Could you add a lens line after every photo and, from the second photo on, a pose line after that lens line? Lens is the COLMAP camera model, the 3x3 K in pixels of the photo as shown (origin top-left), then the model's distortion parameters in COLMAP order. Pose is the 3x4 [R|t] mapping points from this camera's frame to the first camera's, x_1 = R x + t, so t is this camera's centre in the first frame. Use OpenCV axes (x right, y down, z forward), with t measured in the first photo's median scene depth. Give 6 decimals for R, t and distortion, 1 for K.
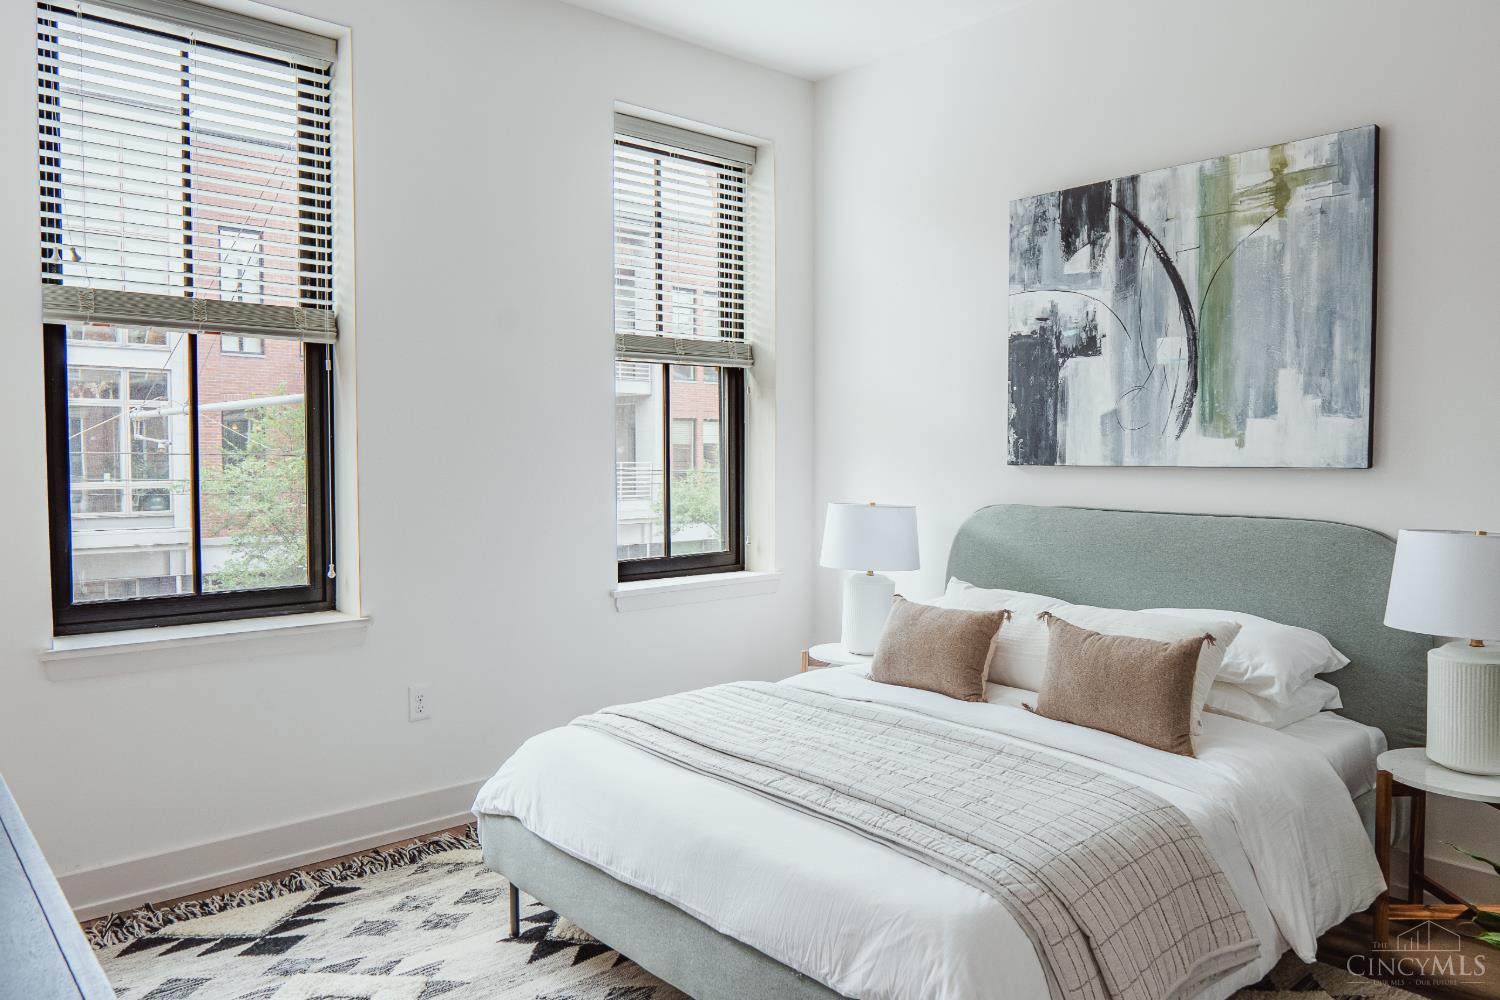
lens RADIAL K [[1053.7, 0, 739.3], [0, 1053.7, 502.3], [0, 0, 1]] dist [-0.006982, -0.006691]
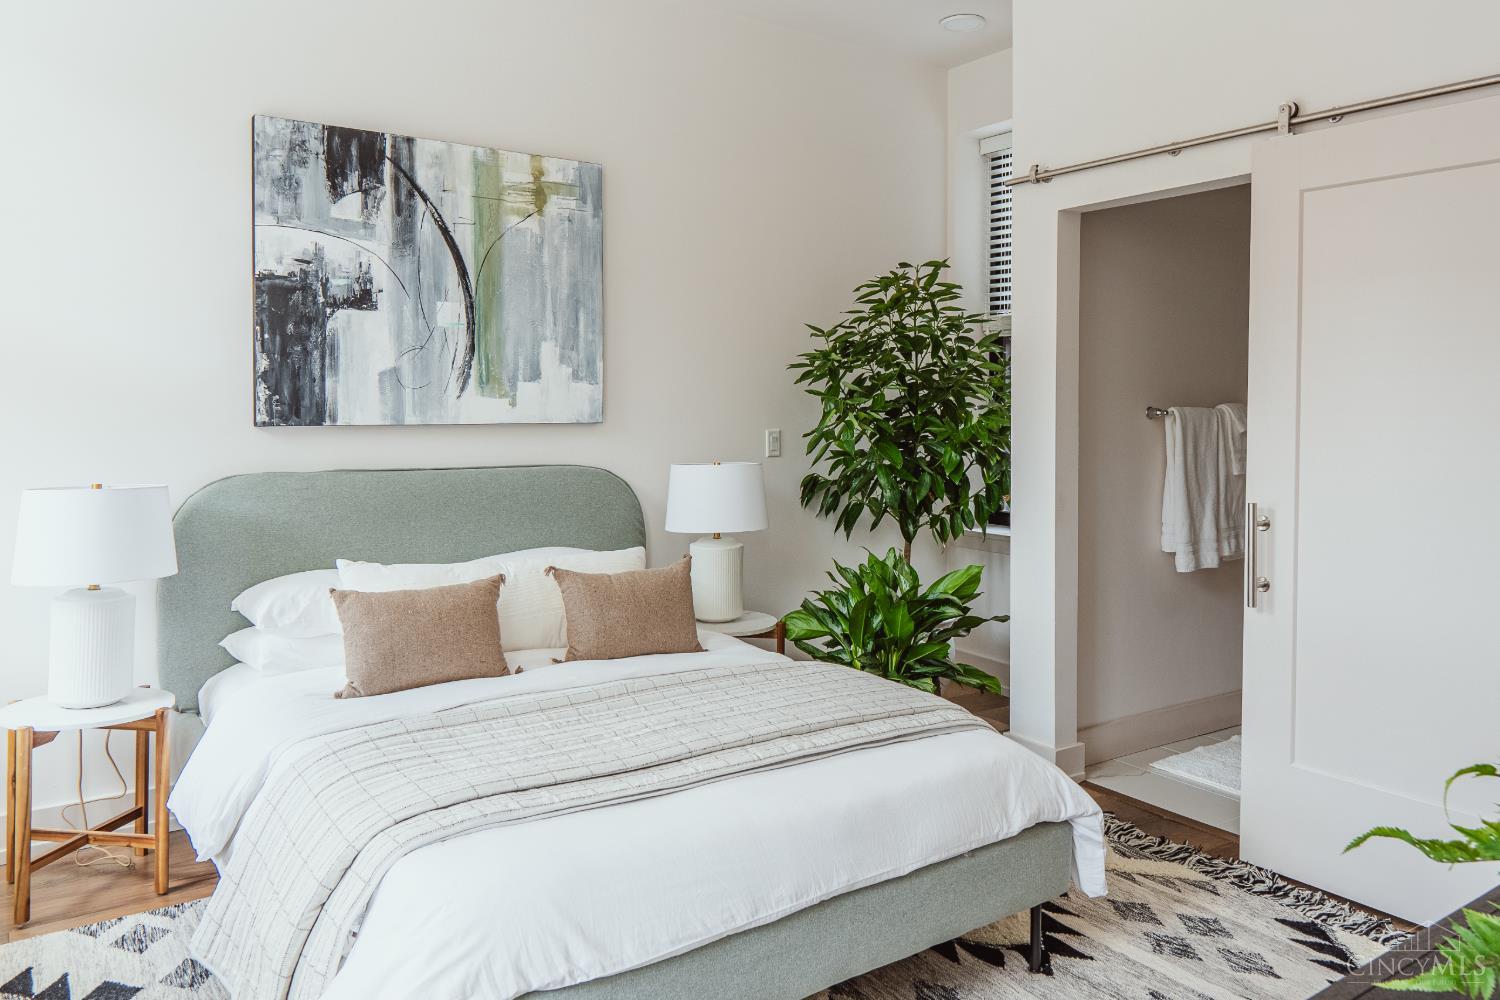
lens RADIAL K [[1065.9, 0, 729.5], [0, 1065.9, 434.2], [0, 0, 1]] dist [-0.003450, -0.006034]
pose [[0.108861, -0.023455, 0.993780, -0.616771], [0.046714, 0.998738, 0.018455, -0.030346], [-0.992959, 0.044415, 0.109819, 0.597244]]
